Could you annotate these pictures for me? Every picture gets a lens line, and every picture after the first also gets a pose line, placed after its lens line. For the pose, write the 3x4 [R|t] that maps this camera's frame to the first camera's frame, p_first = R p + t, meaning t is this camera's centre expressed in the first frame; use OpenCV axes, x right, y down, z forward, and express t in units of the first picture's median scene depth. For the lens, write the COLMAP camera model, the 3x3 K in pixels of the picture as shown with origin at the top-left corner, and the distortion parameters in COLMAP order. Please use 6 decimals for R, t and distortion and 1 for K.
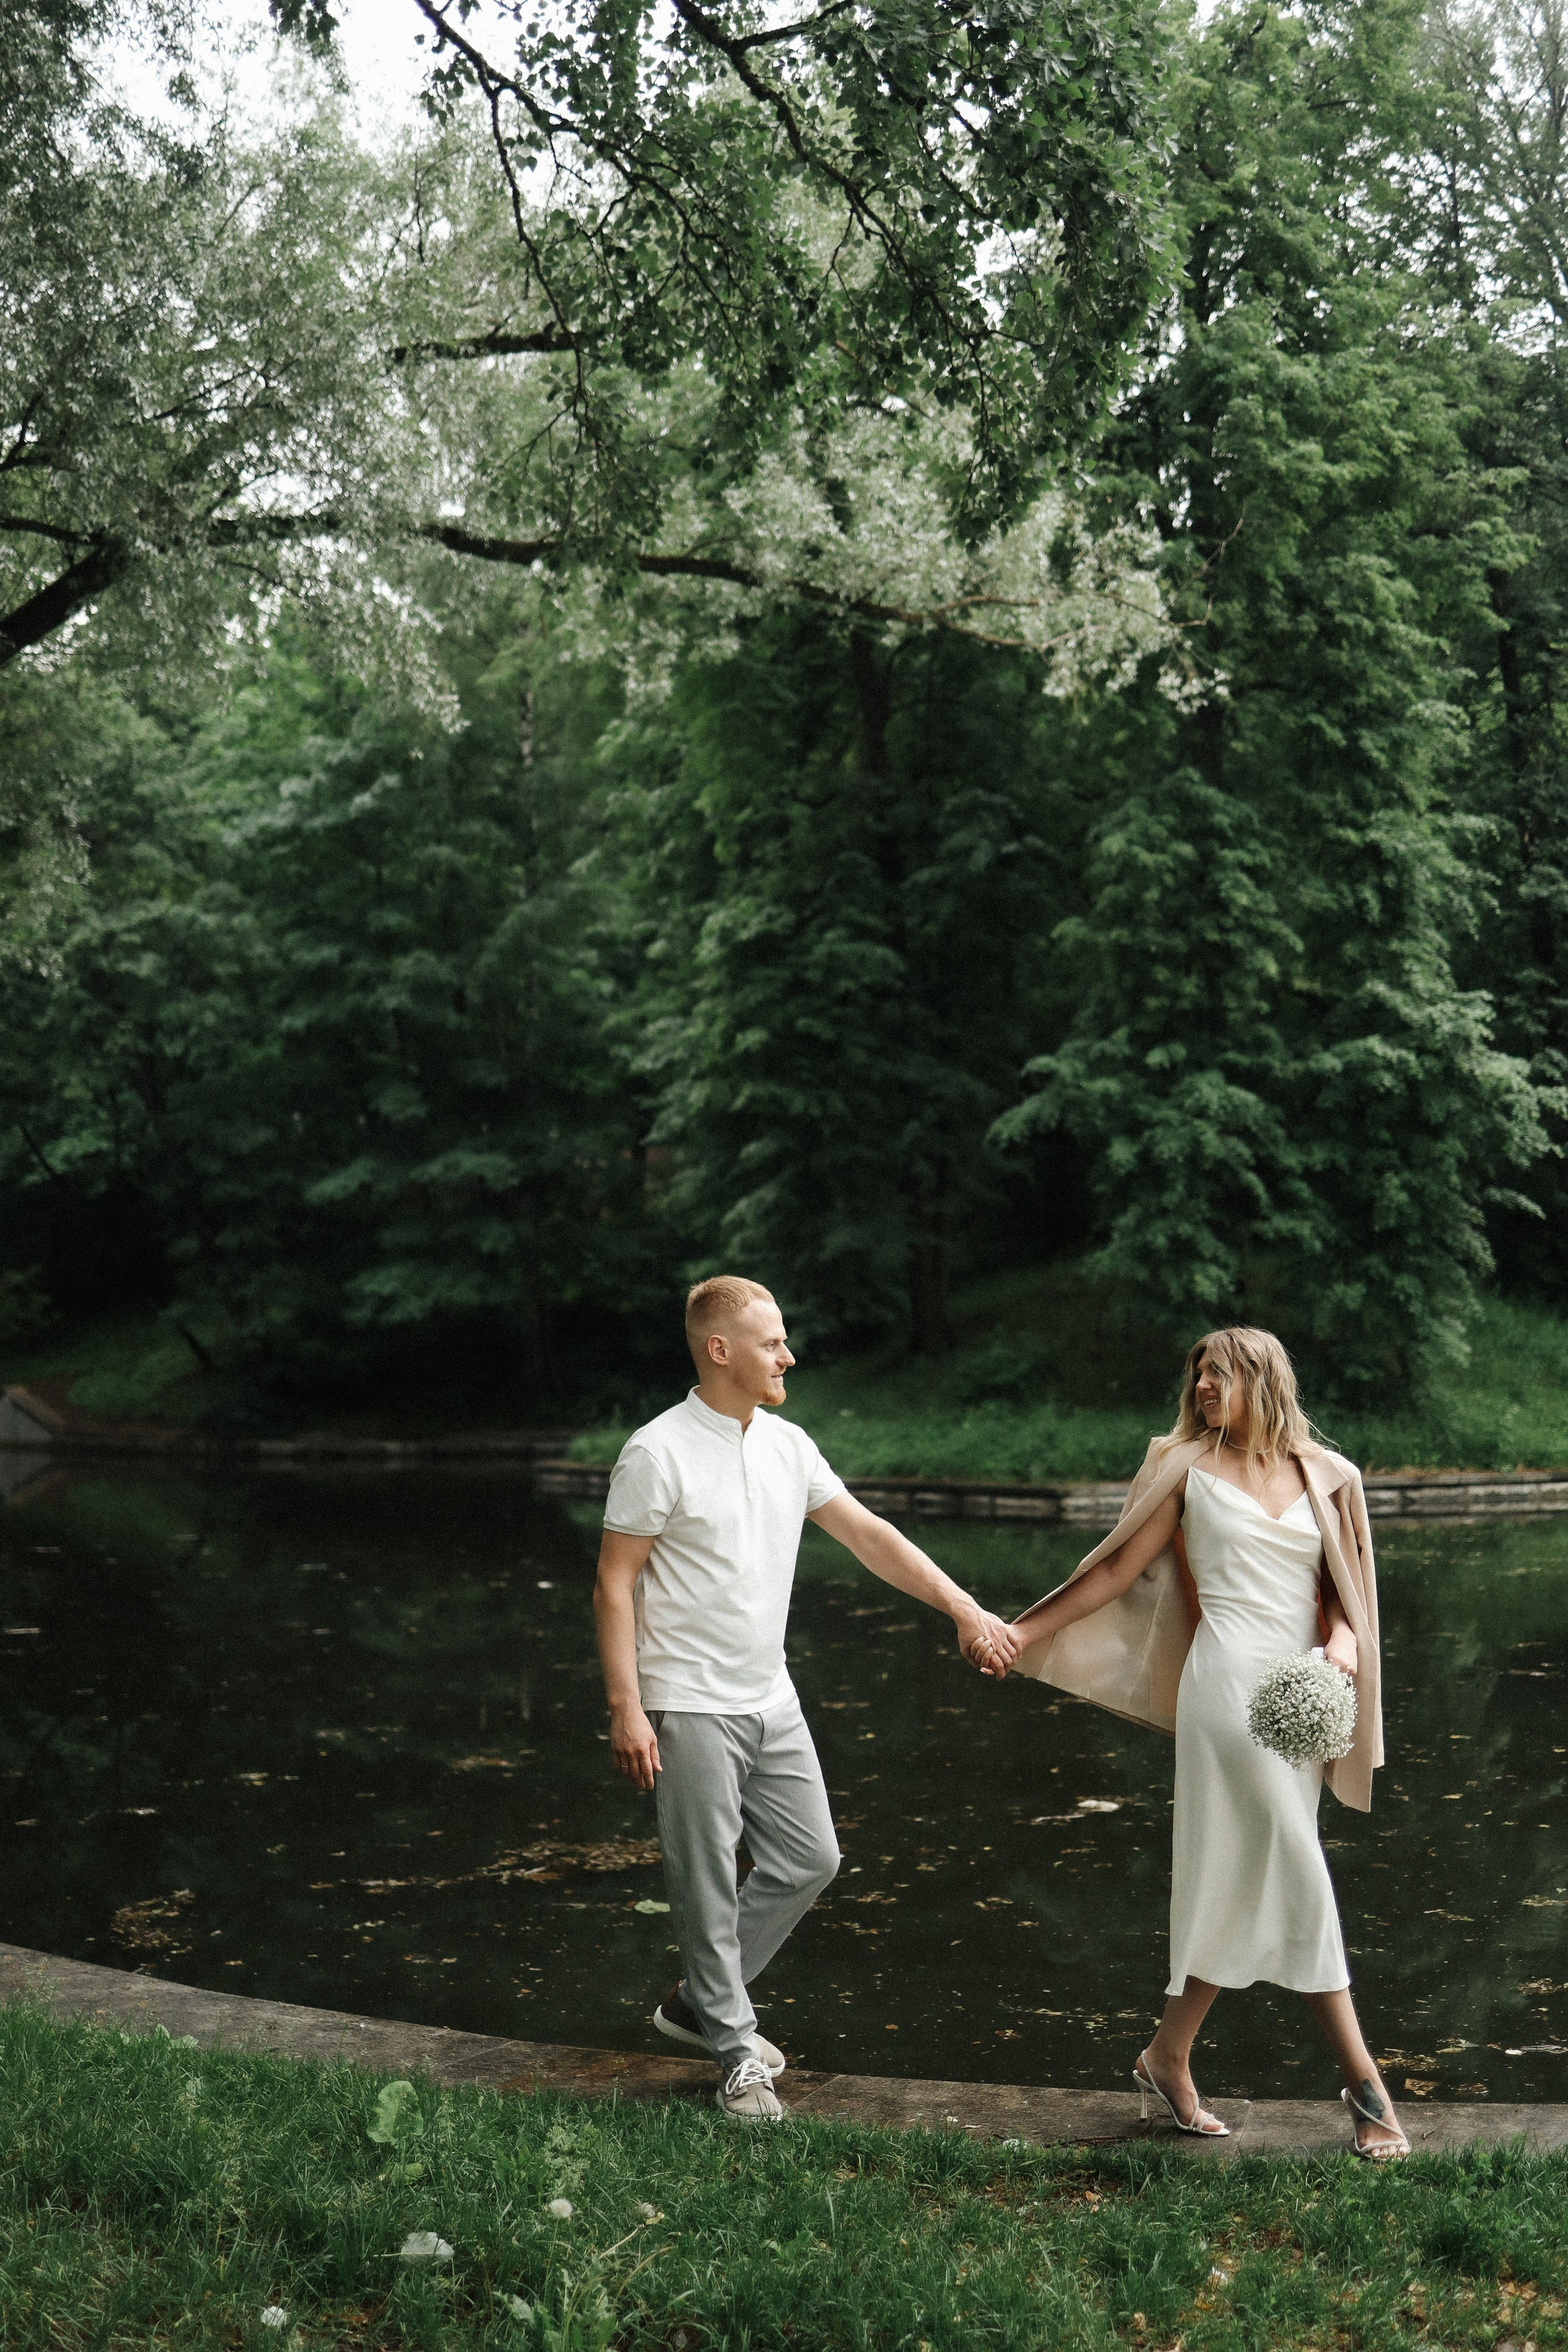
lens RADIAL K [[2377.8, 0, 779.2], [0, 2377.8, 1188.7], [0, 0, 1]] dist [-0.043989, 0.000000]
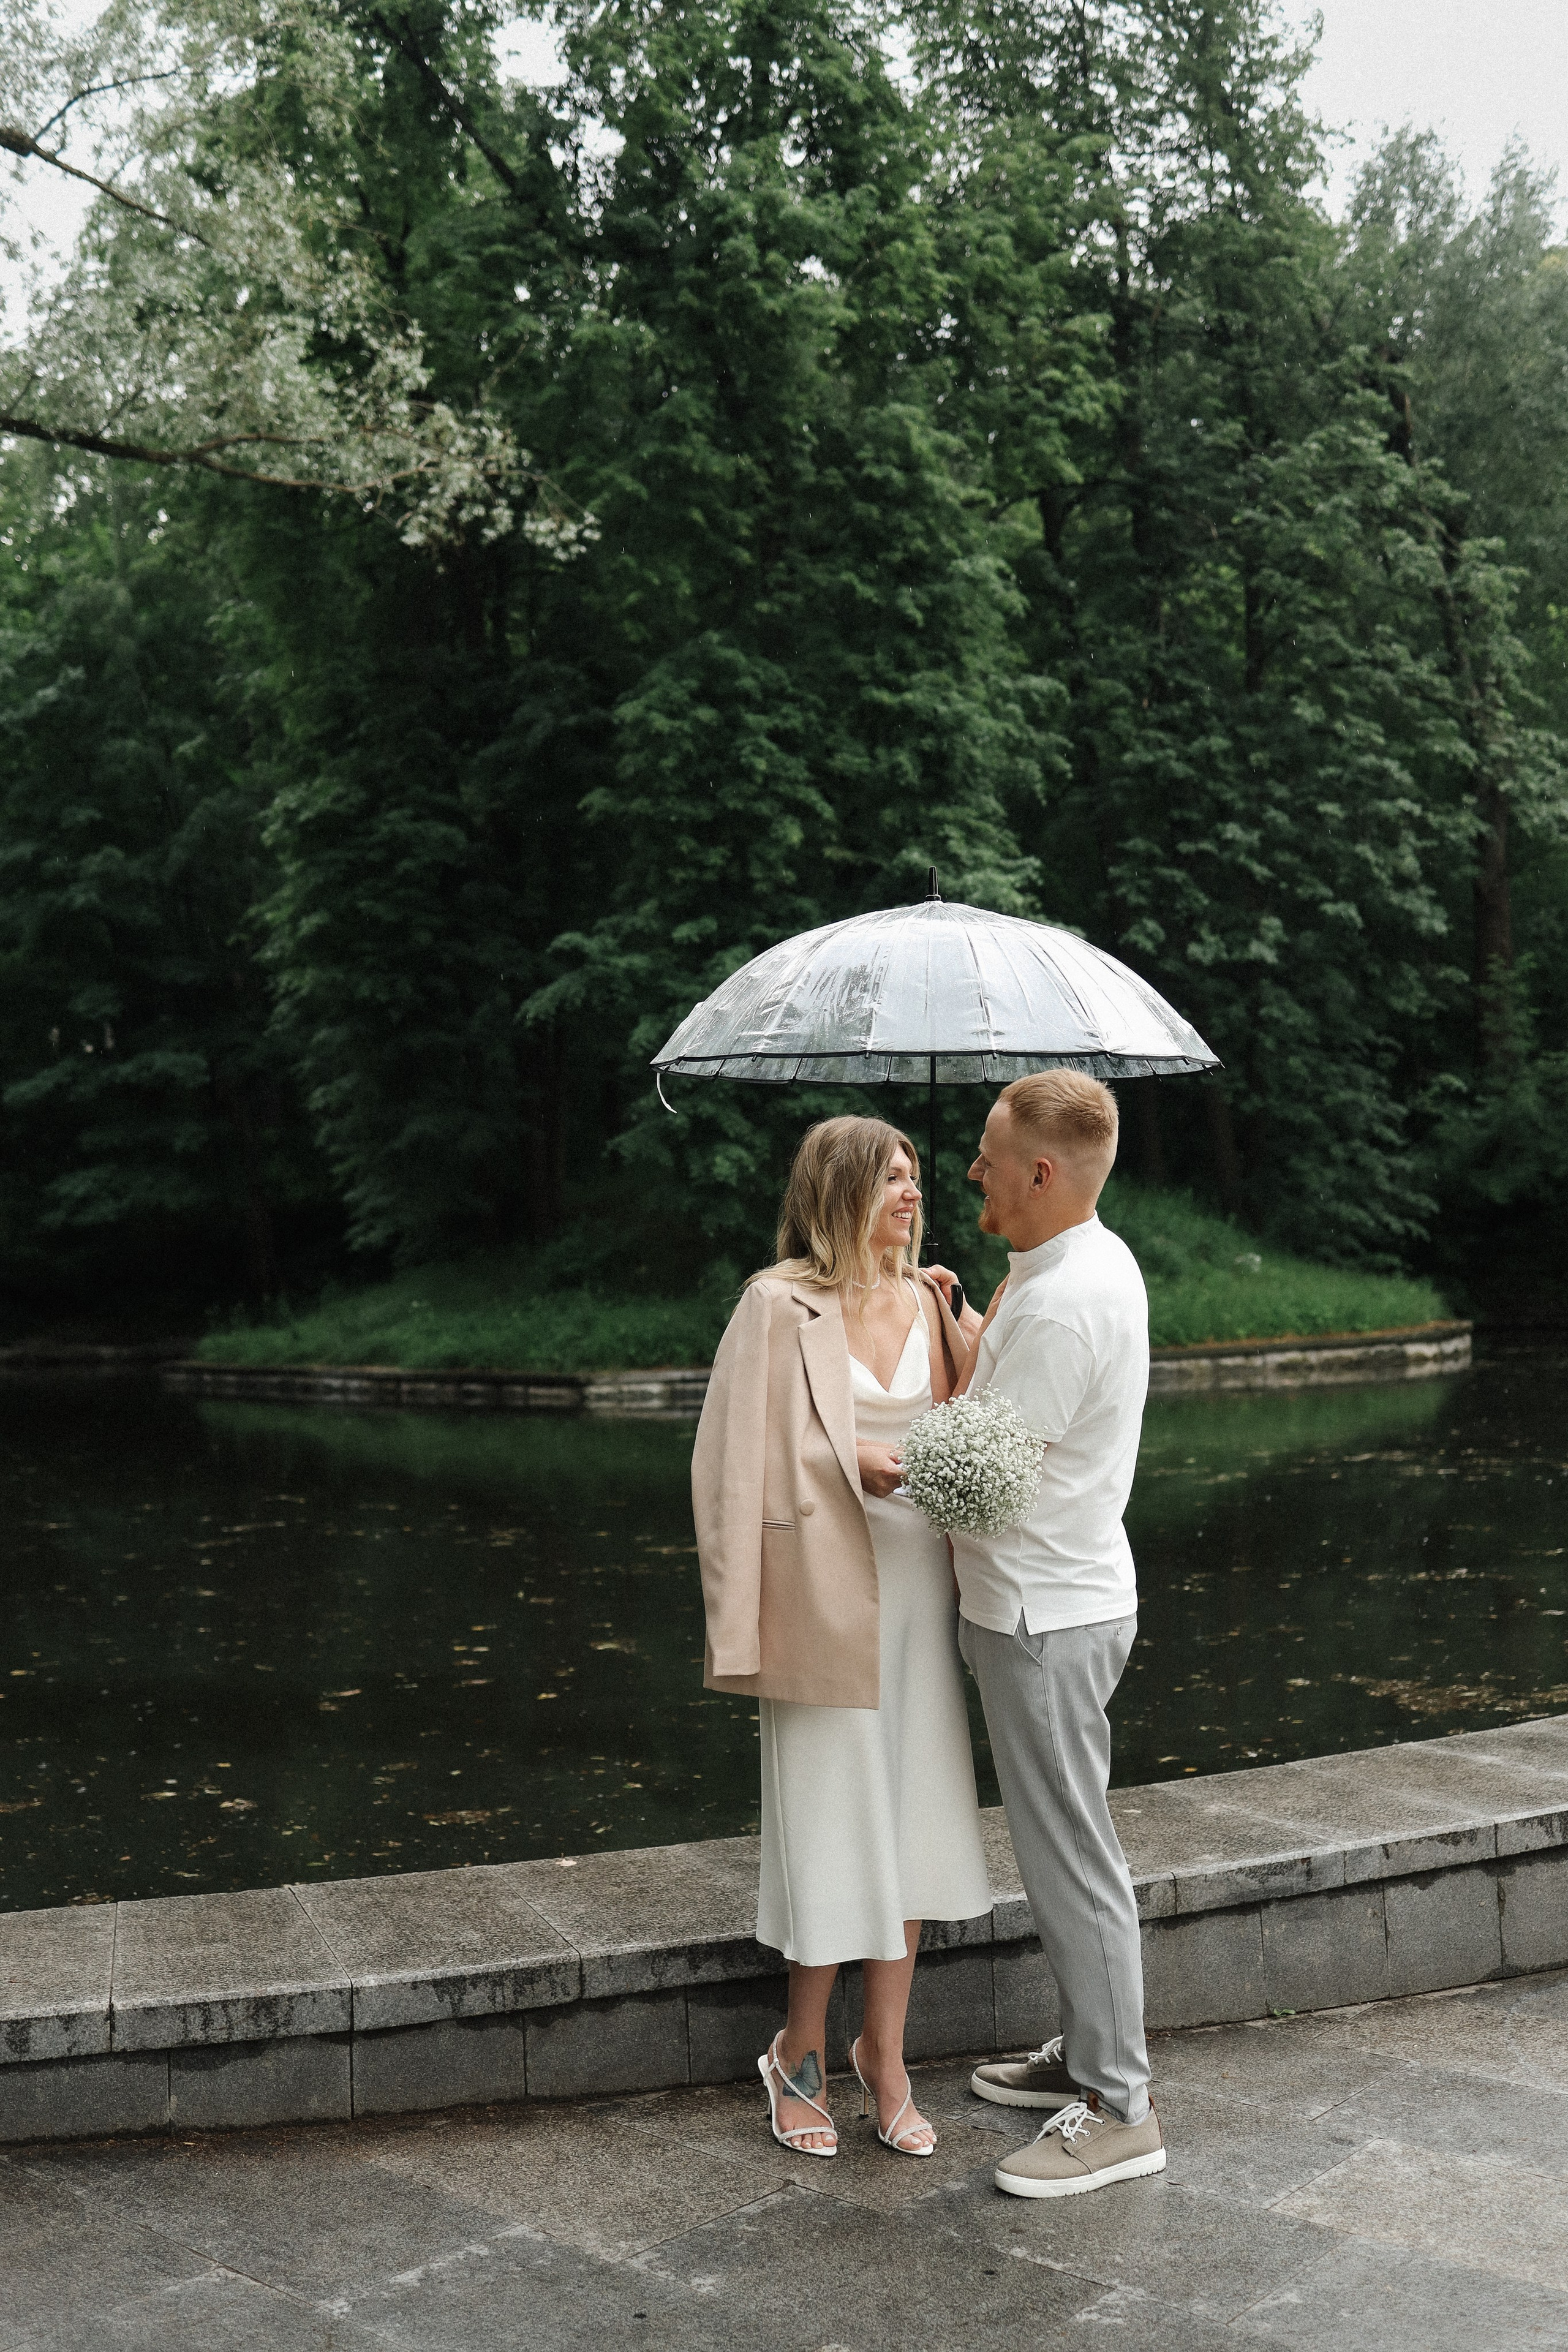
lens RADIAL K [[2377.8, 0, 800.6], [0, 2377.8, 1175.5], [0, 0, 1]] dist [-0.043989, 0.000000]
pose [[0.999873, -0.014173, -0.007260, 0.209439], [0.014386, 0.999442, 0.030136, 0.015425], [0.006829, -0.030237, 0.999519, 0.029738]]
